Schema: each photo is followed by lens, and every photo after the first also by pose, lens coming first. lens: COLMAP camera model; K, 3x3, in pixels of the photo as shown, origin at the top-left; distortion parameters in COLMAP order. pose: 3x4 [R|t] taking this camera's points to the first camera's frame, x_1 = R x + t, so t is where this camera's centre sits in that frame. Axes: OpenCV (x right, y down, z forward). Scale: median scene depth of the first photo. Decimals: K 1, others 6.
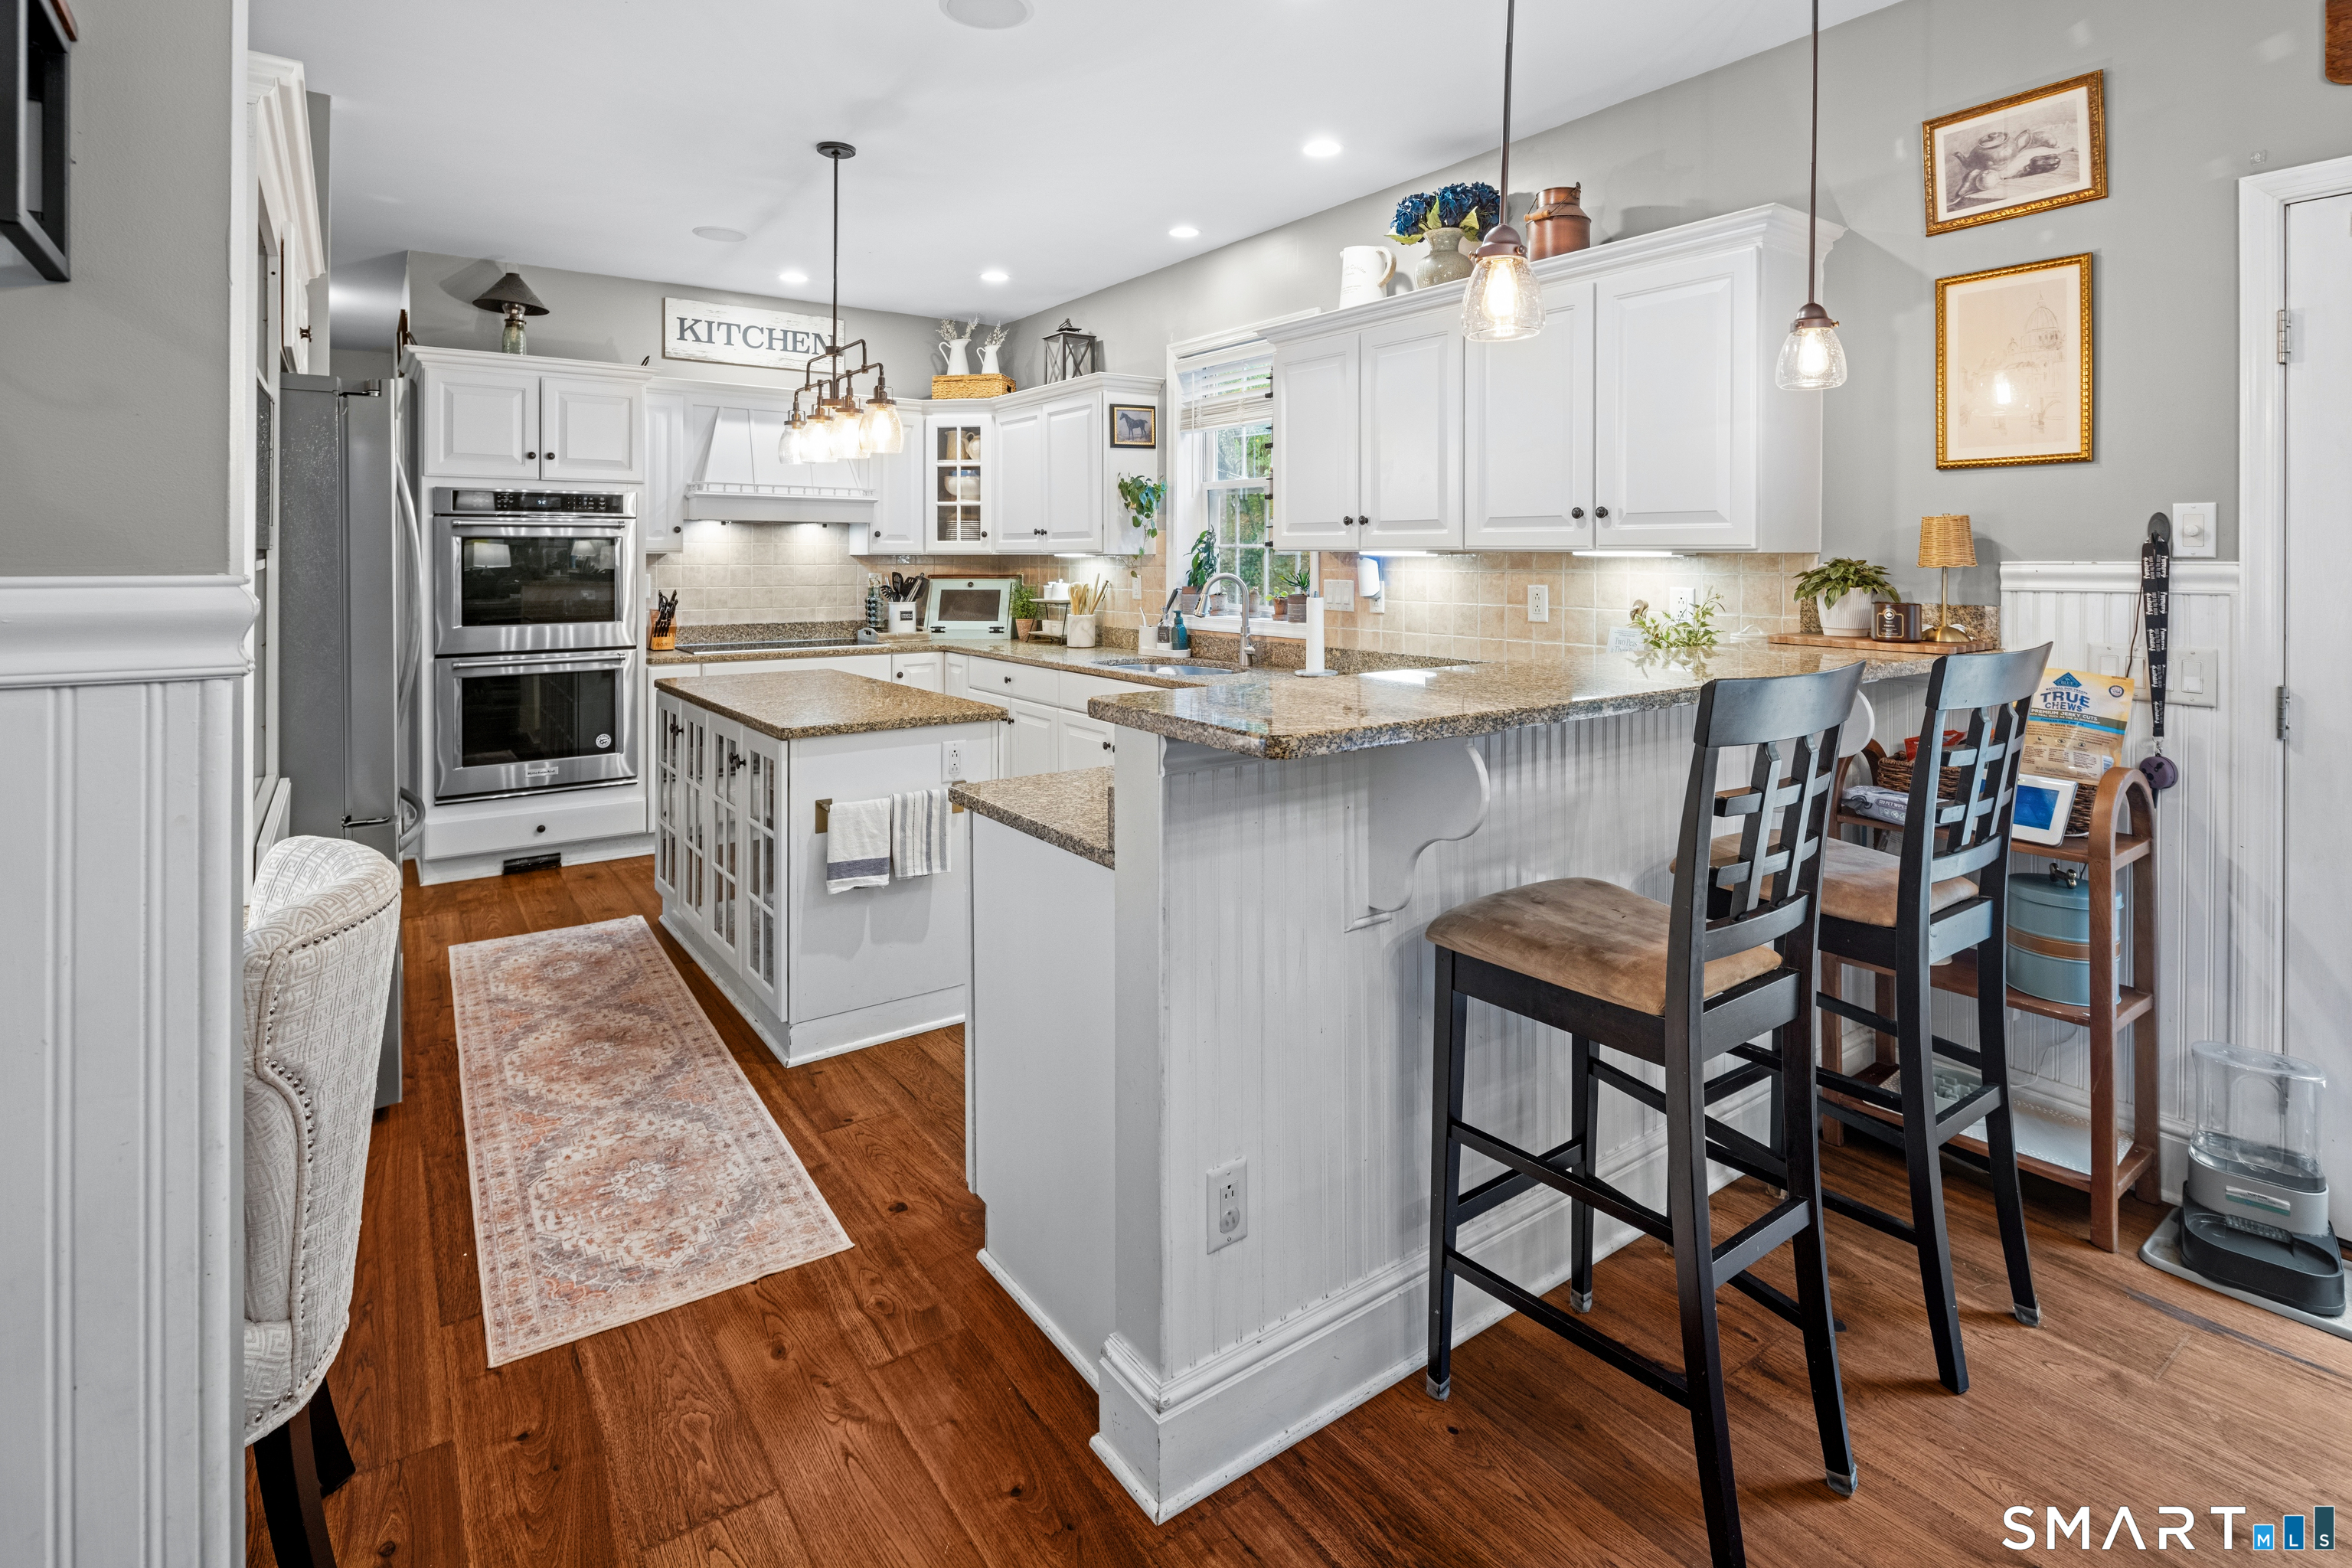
lens RADIAL K [[1144.8, 0, 1174.3], [0, 1144.8, 554.4], [0, 0, 1]] dist [0.001301, -0.002174]
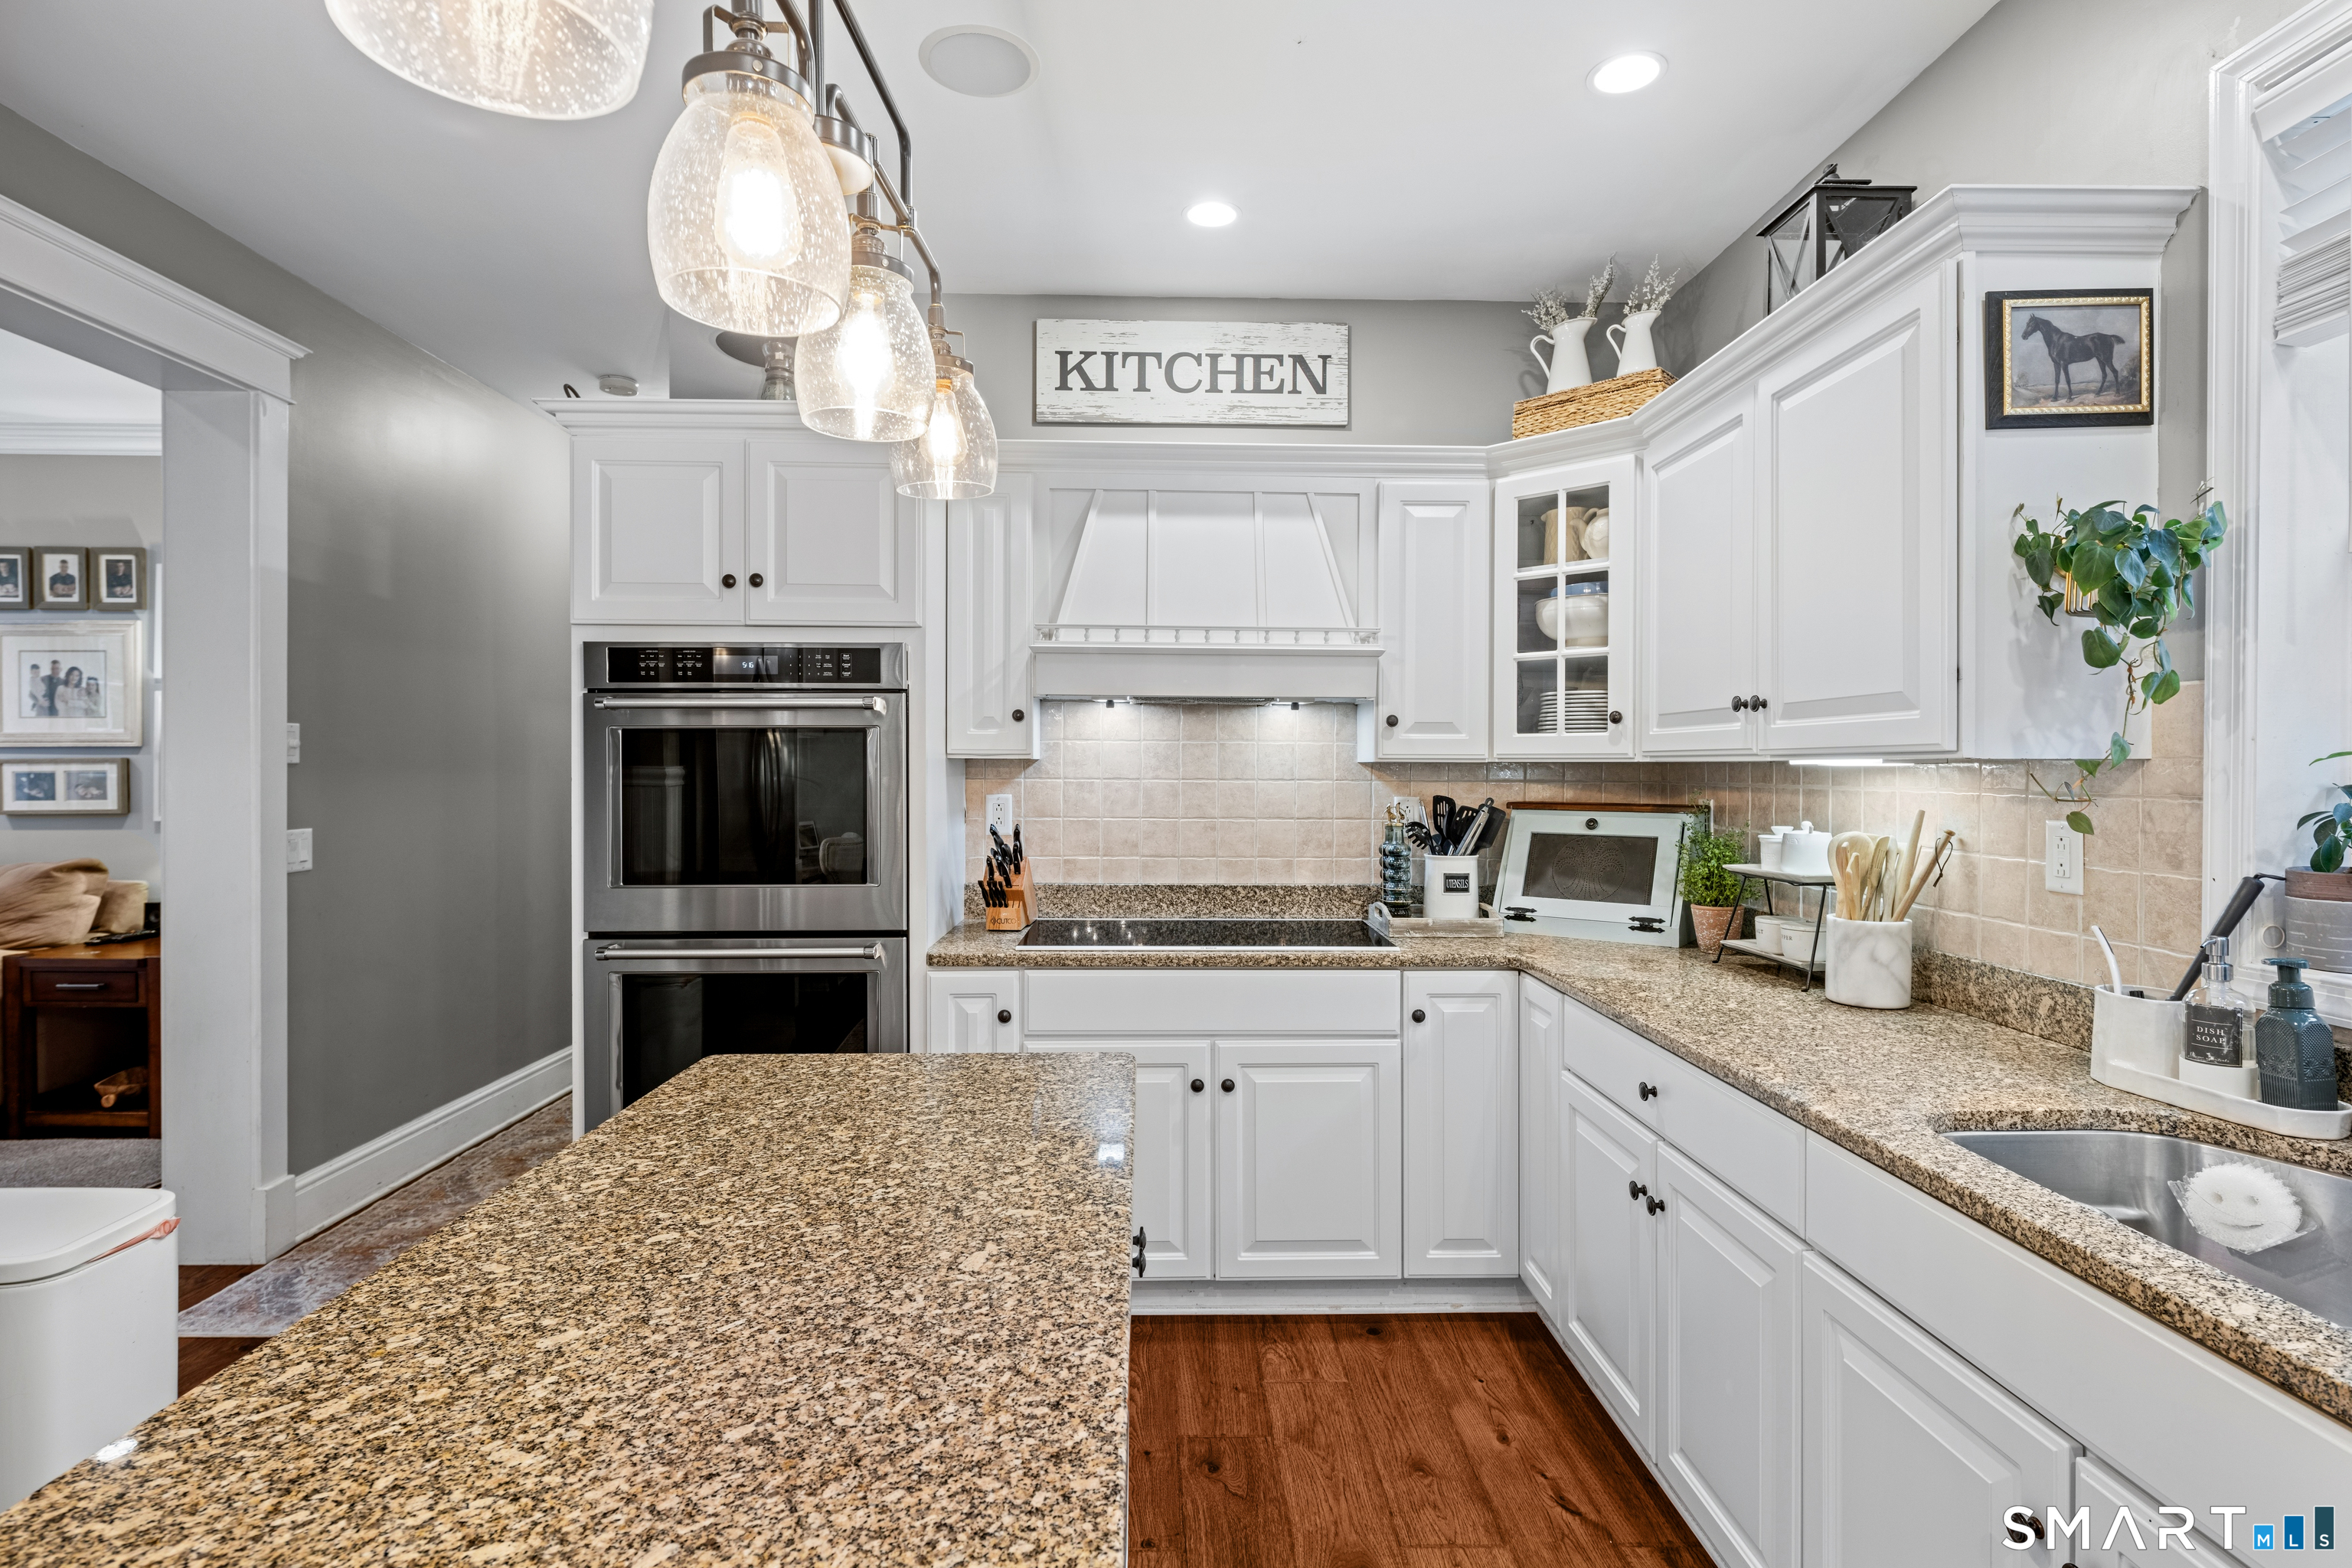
lens RADIAL K [[1136.4, 0, 1179.4], [0, 1136.4, 771.2], [0, 0, 1]] dist [0.002266, -0.000411]
pose [[0.827547, 0.004735, -0.561376, -0.061675], [-0.001837, 0.999982, 0.005726, 0.001899], [0.561393, -0.003708, 0.827541, 0.587331]]
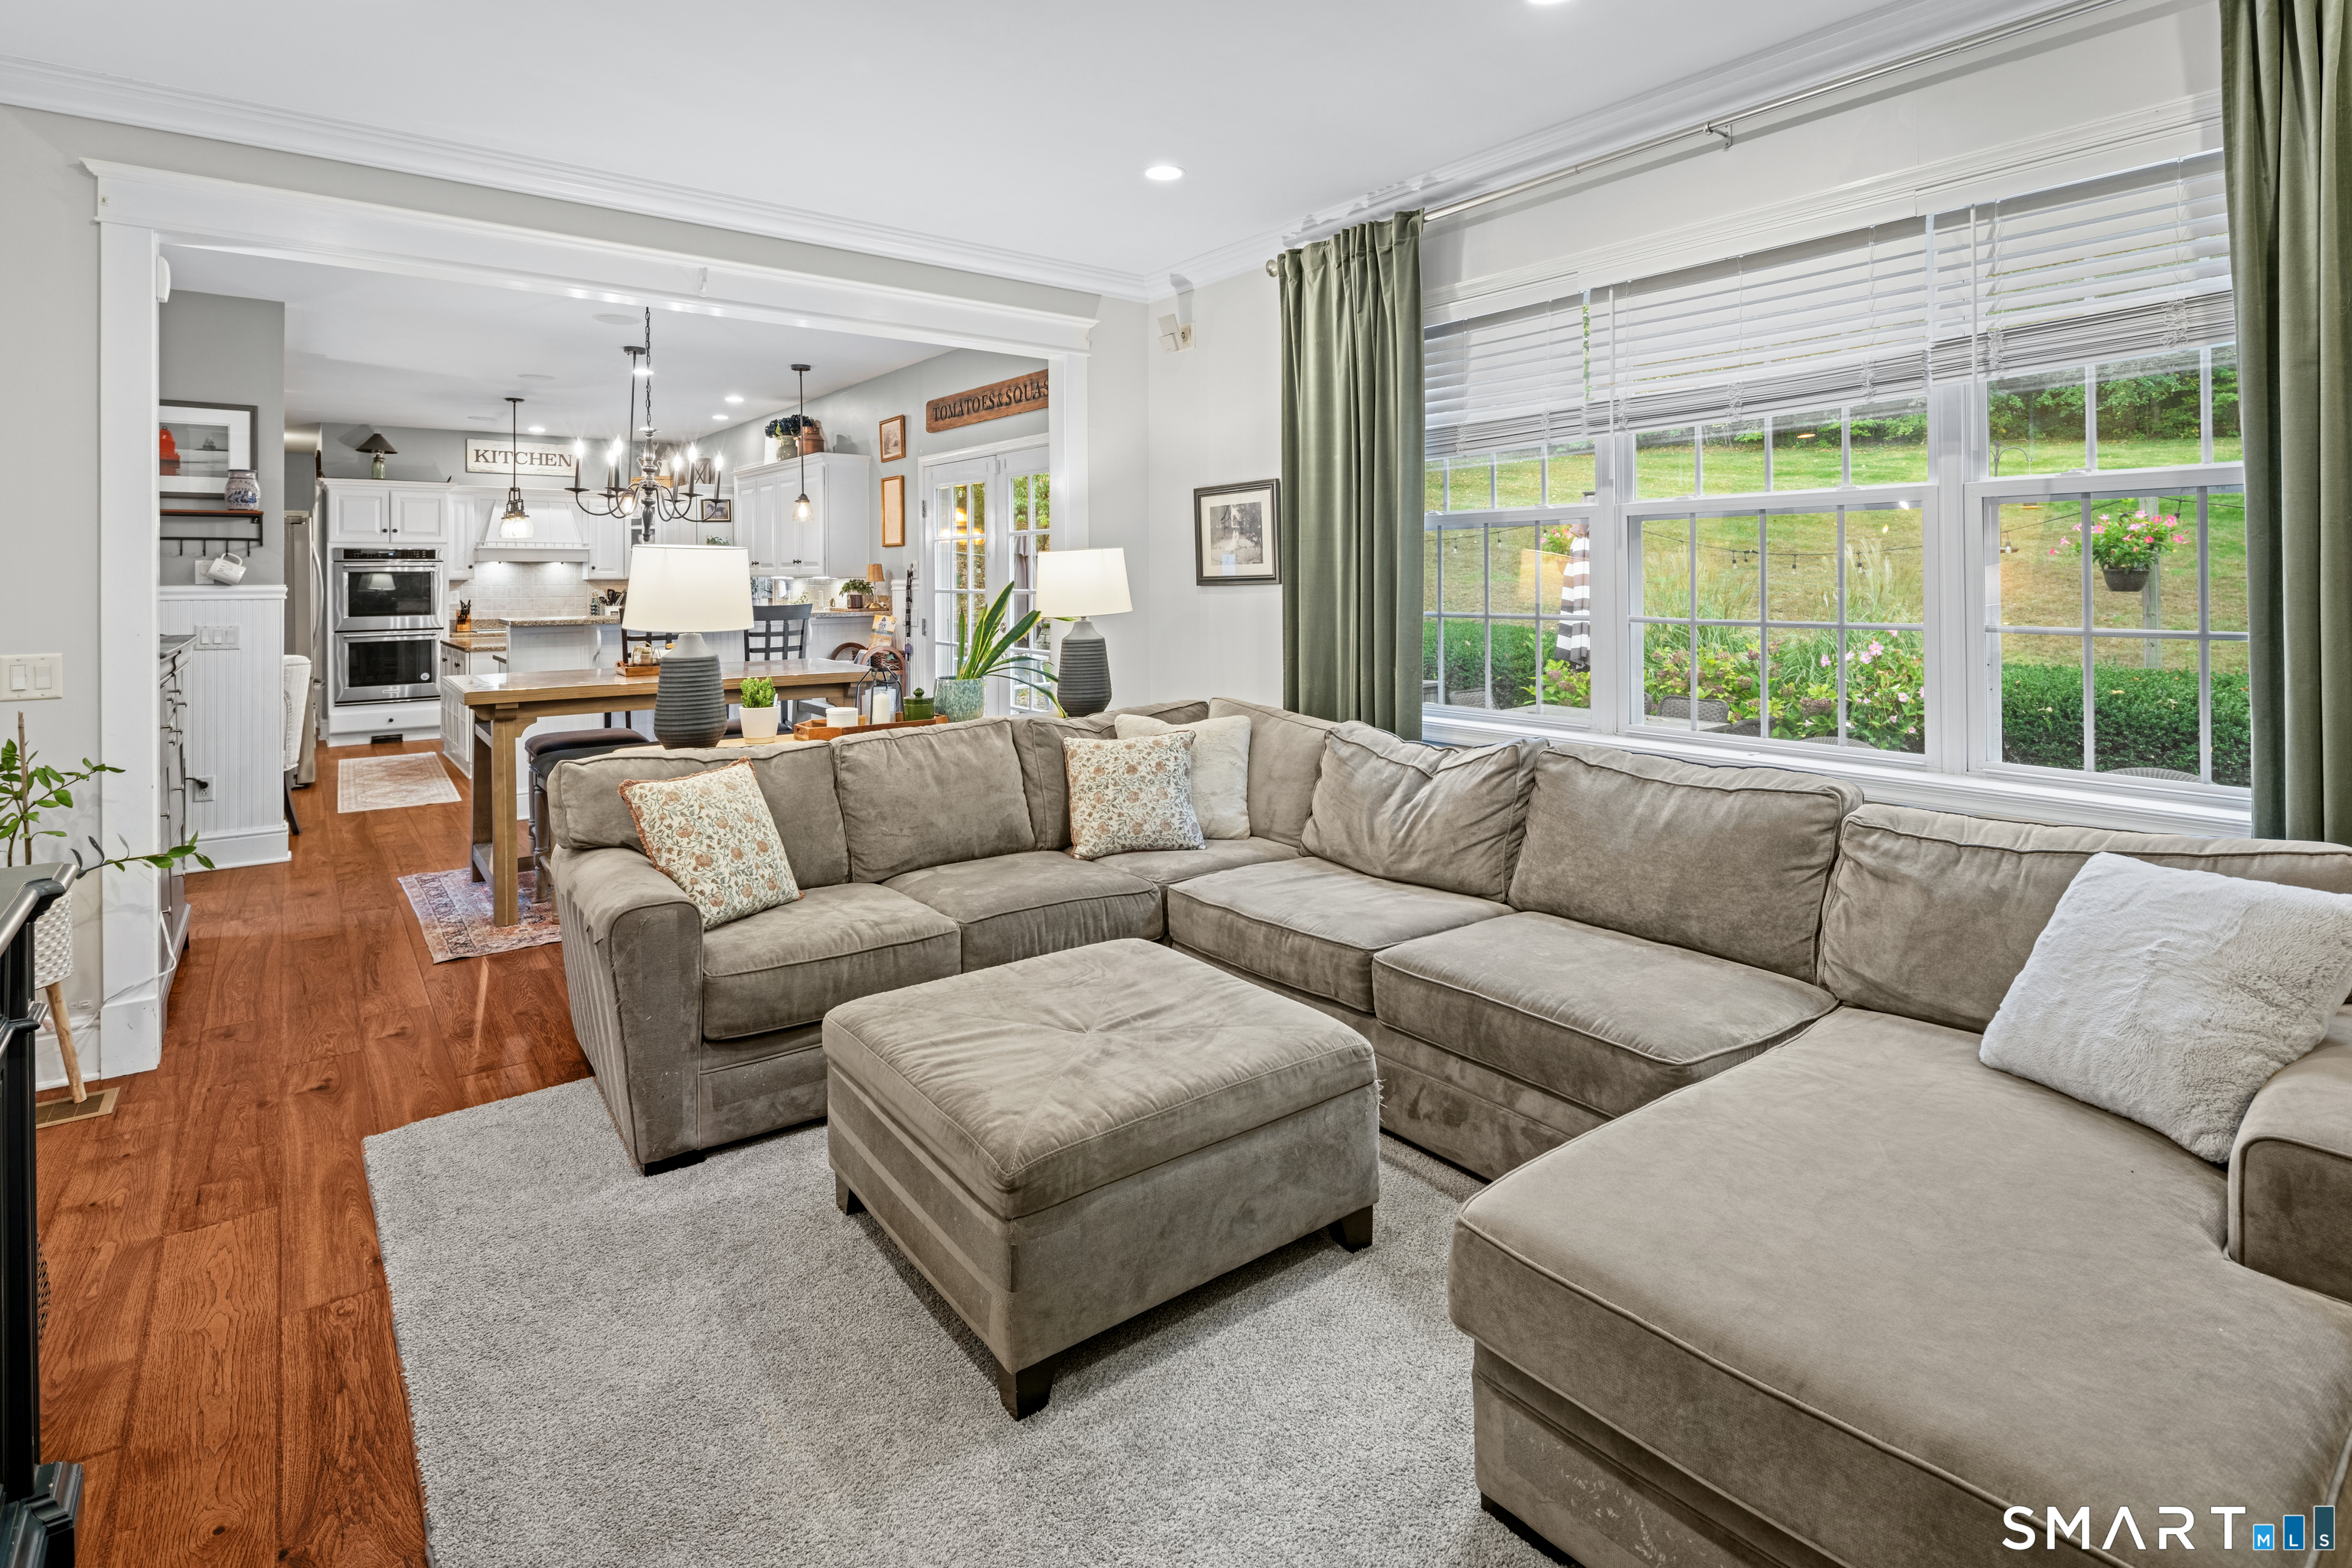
lens RADIAL K [[1163.5, 0, 1184.3], [0, 1163.5, 572.2], [0, 0, 1]] dist [0.000448, -0.000401]
pose [[0.999217, -0.006905, 0.038966, 0.648899], [0.007001, 0.999973, -0.002326, -0.000624], [-0.038949, 0.002597, 0.999238, -0.931955]]
